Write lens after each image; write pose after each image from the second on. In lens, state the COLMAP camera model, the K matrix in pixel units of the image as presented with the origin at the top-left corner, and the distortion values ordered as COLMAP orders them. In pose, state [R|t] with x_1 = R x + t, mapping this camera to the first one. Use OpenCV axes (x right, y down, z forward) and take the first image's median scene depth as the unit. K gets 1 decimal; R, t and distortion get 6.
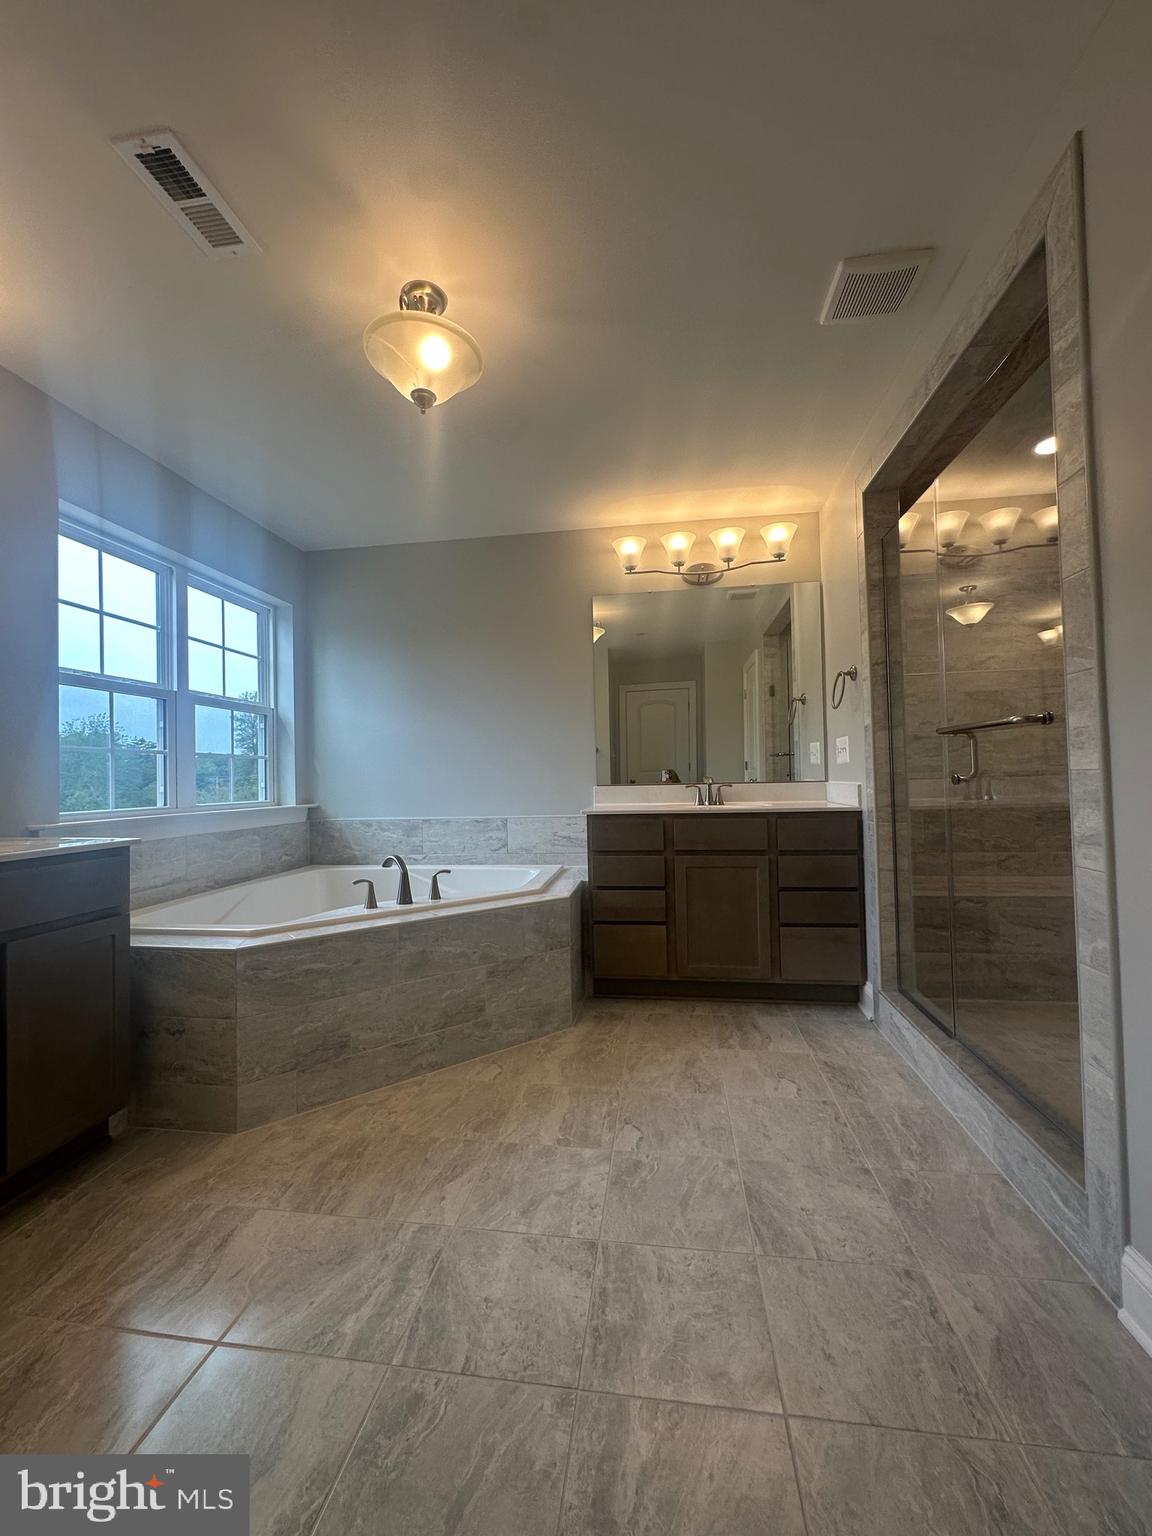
lens RADIAL K [[612.1, 0, 576.1], [0, 612.1, 765.9], [0, 0, 1]] dist [-0.002319, 0.000299]
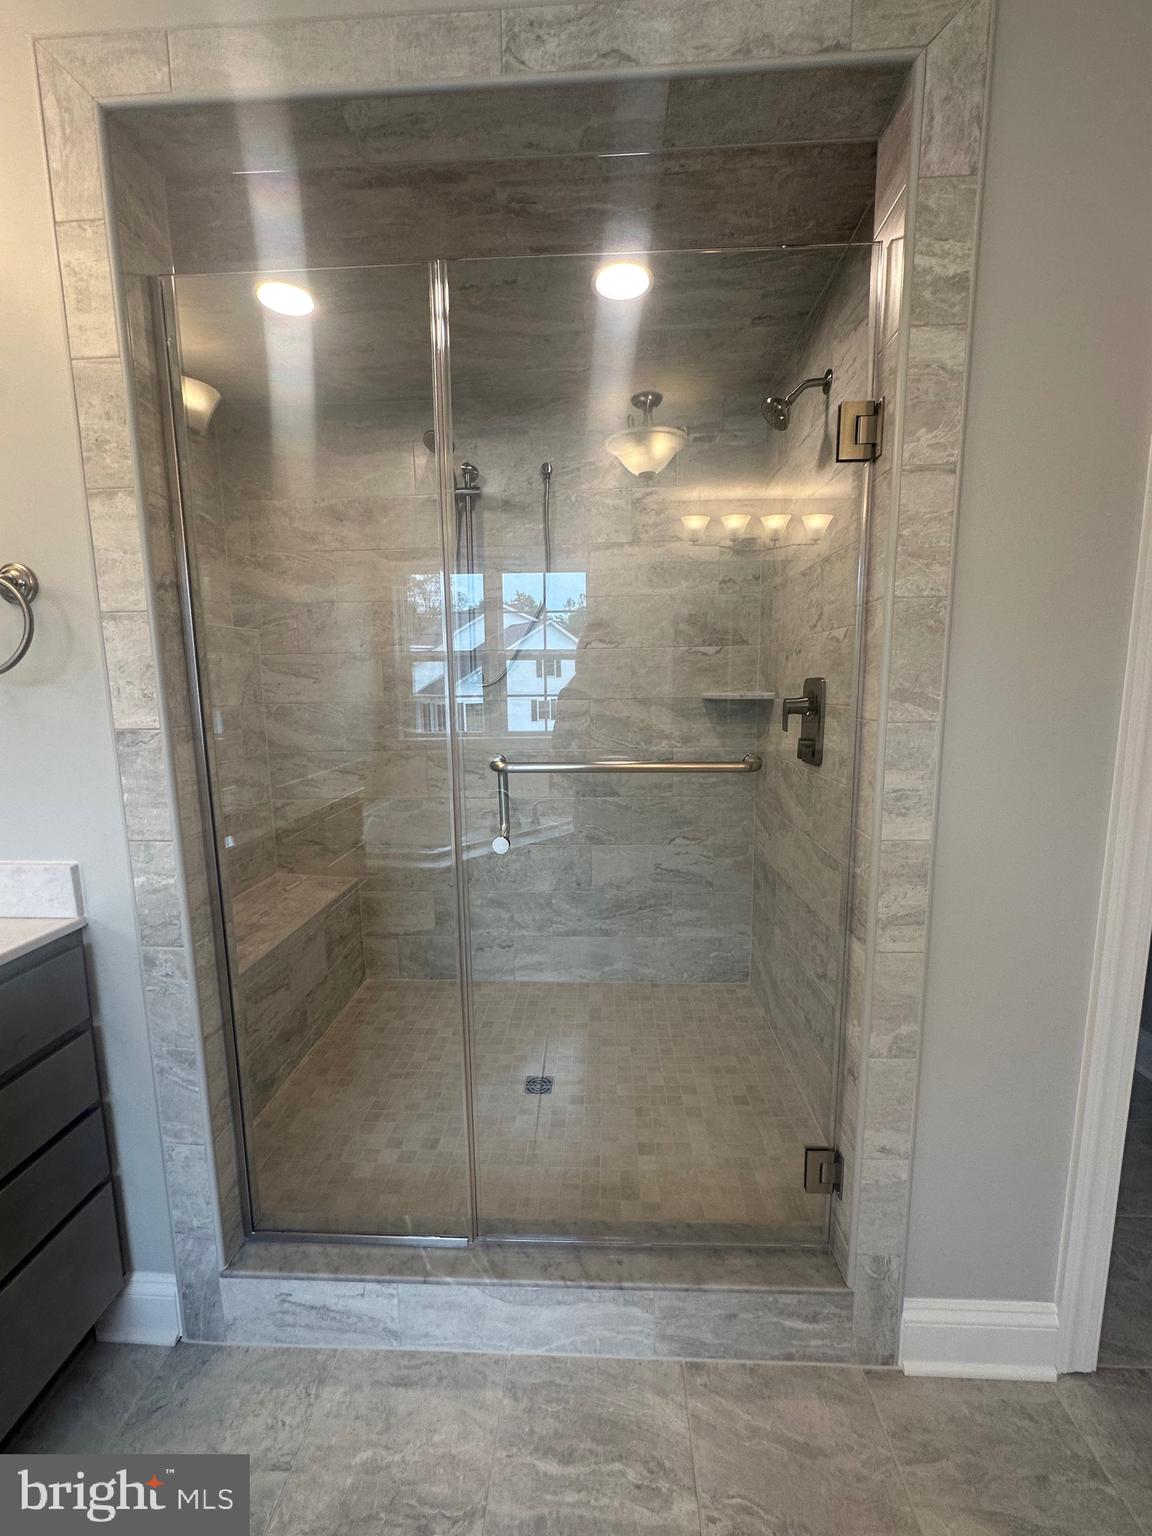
lens RADIAL K [[612.1, 0, 576.1], [0, 612.1, 765.9], [0, 0, 1]] dist [-0.002319, 0.000299]
pose [[-0.098053, -0.113870, 0.988645, 0.038141], [-0.004908, 0.993476, 0.113939, -0.116936], [-0.995169, 0.006320, -0.097972, 0.952403]]
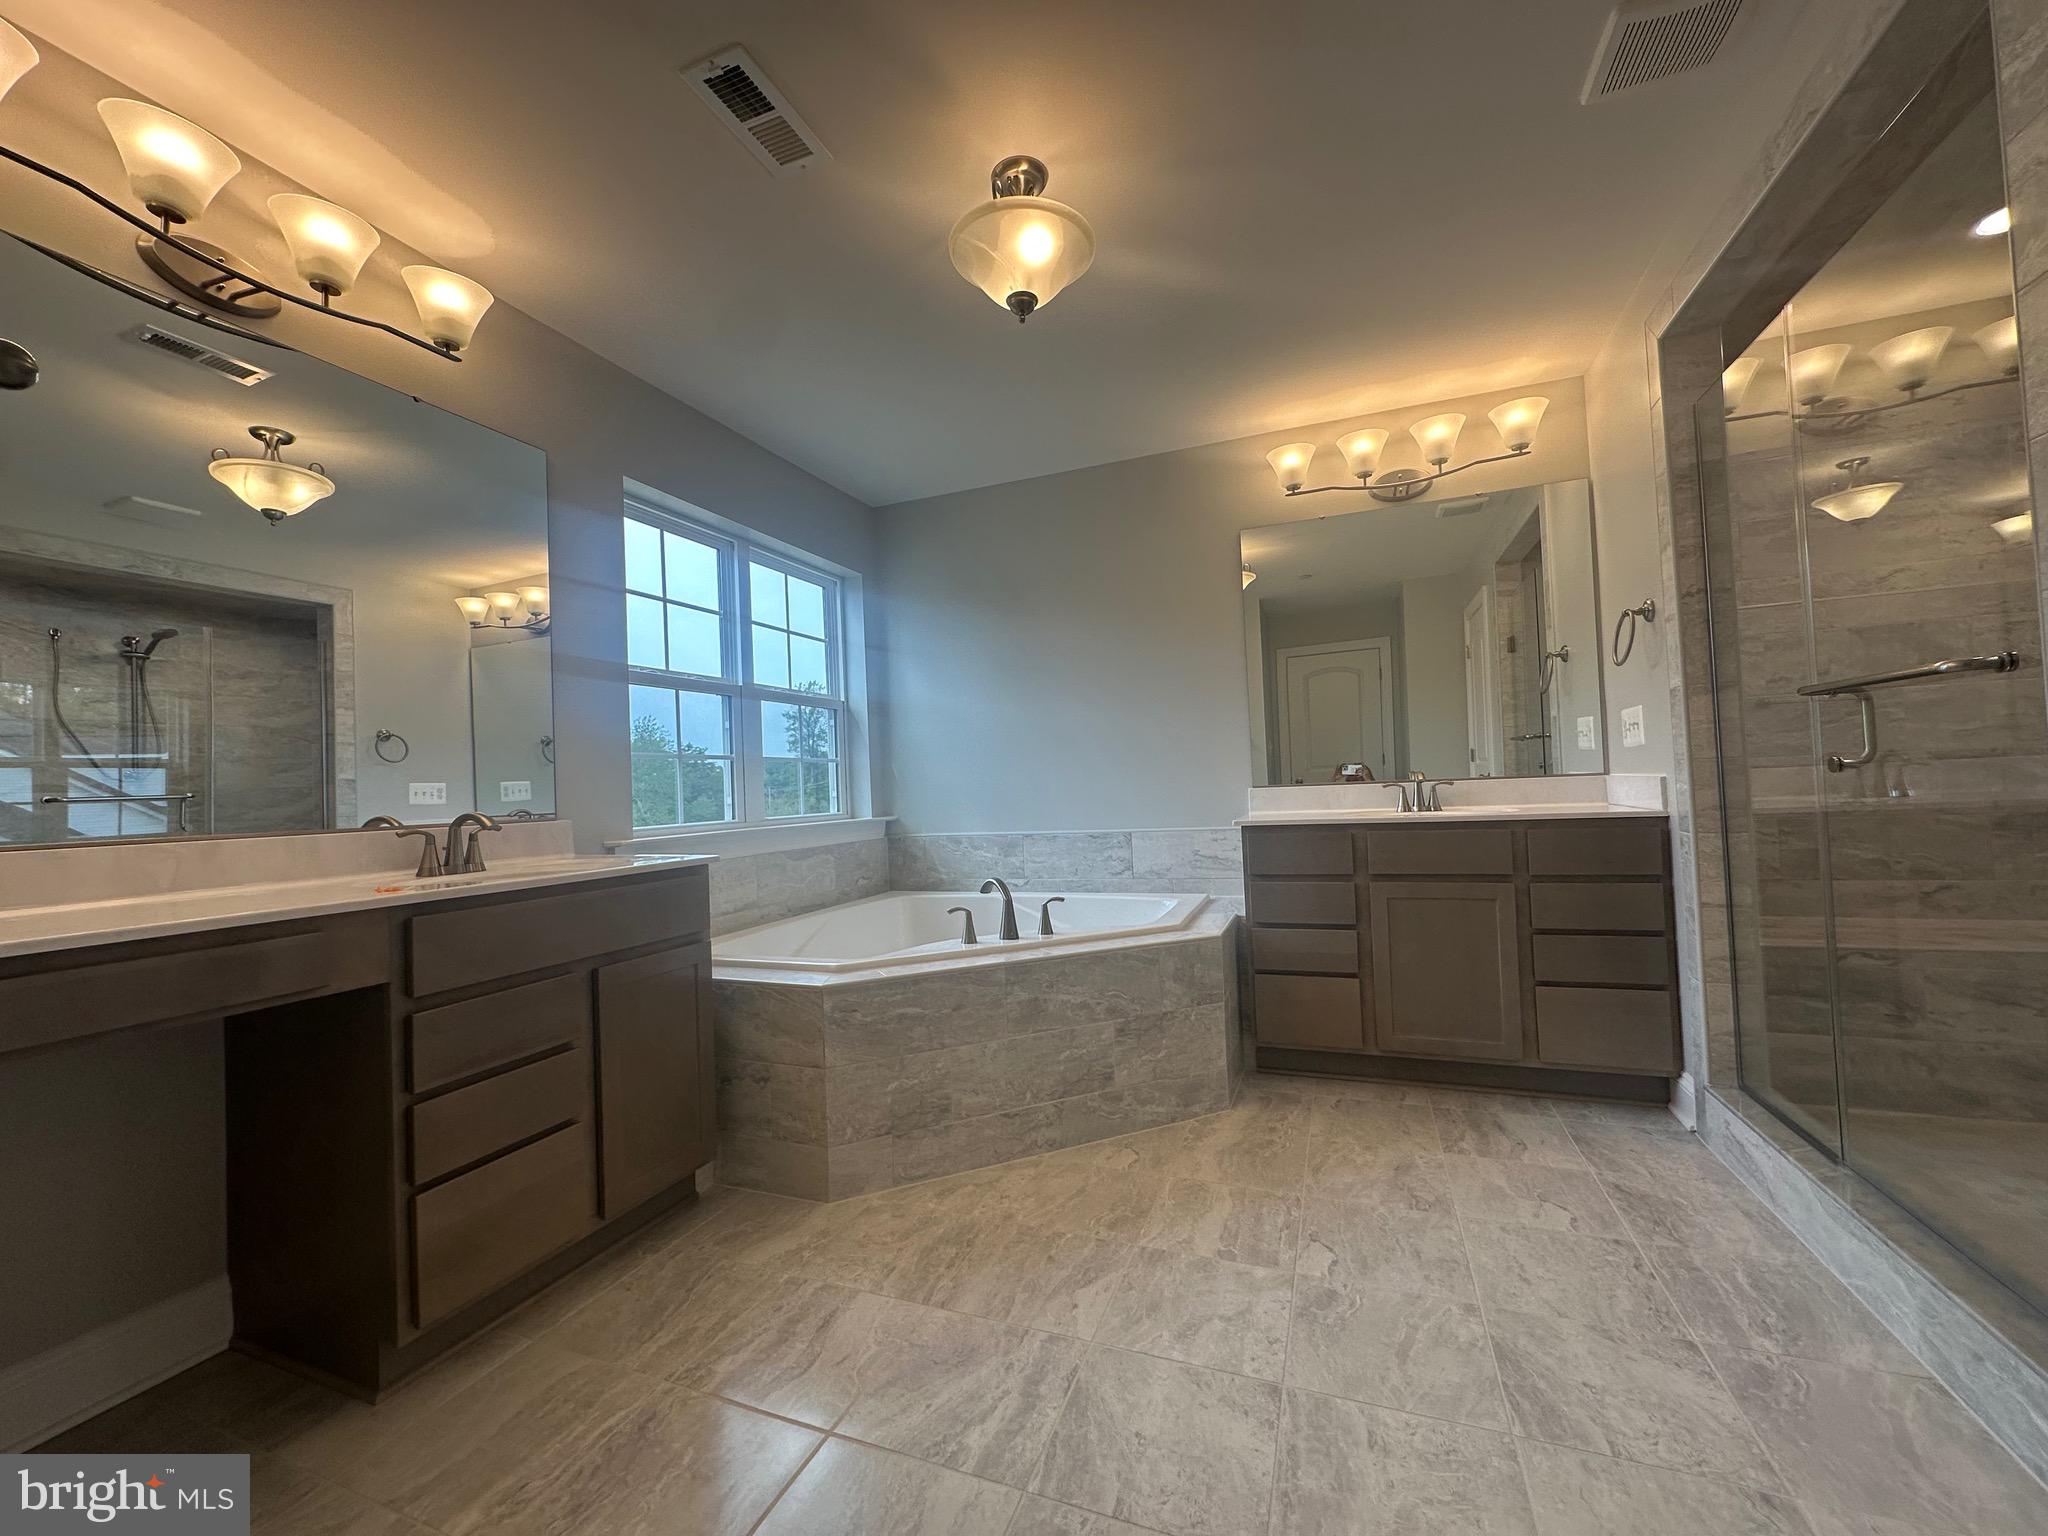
lens RADIAL K [[816.1, 0, 1023.1], [0, 816.1, 768.6], [0, 0, 1]] dist [-0.002319, 0.000299]
pose [[0.973286, -0.024235, -0.228313, -0.018496], [0.025090, 0.999685, 0.000843, 0.003948], [0.228221, -0.006549, 0.973587, -0.034558]]
